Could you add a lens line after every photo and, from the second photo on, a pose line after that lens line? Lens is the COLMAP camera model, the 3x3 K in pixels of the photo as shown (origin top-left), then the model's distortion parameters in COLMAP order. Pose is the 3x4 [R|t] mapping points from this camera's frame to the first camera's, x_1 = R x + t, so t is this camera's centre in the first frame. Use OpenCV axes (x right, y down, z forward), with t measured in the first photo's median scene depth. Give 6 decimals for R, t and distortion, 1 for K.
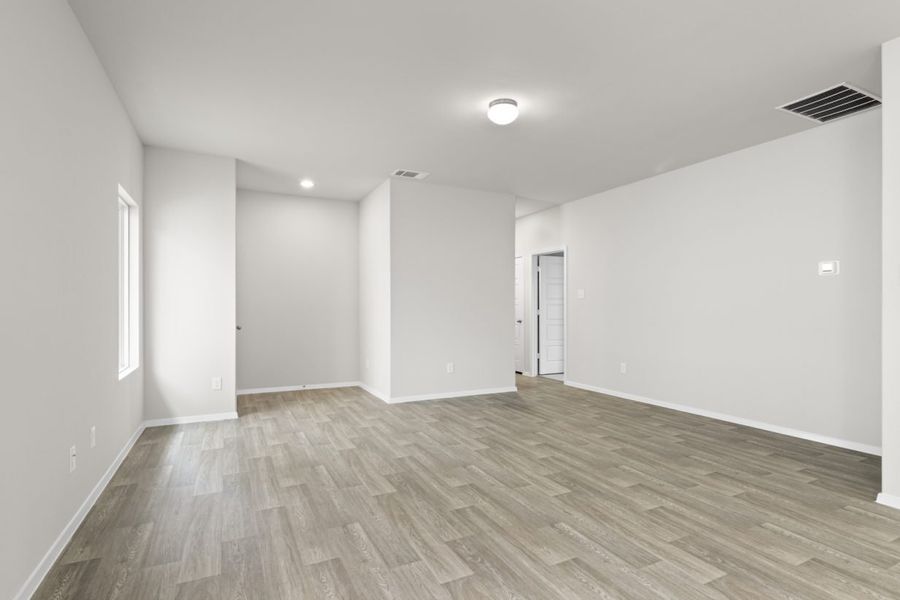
lens RADIAL K [[438.4, 0, 450.0], [0, 438.4, 300.0], [0, 0, 1]] dist [-0.000092, 0.000354]
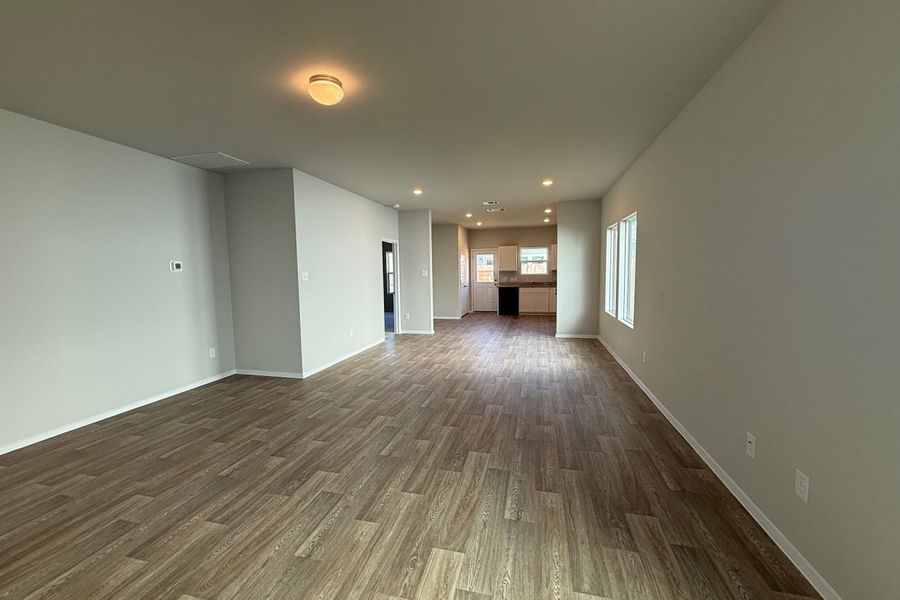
lens RADIAL K [[357.5, 0, 447.4], [0, 357.5, 300.2], [0, 0, 1]] dist [0.001976, 0.000341]
pose [[-0.755396, -0.039247, 0.654093, -0.546911], [0.006701, 0.997690, 0.067602, -0.054787], [-0.655235, 0.055449, -0.753388, 1.448266]]
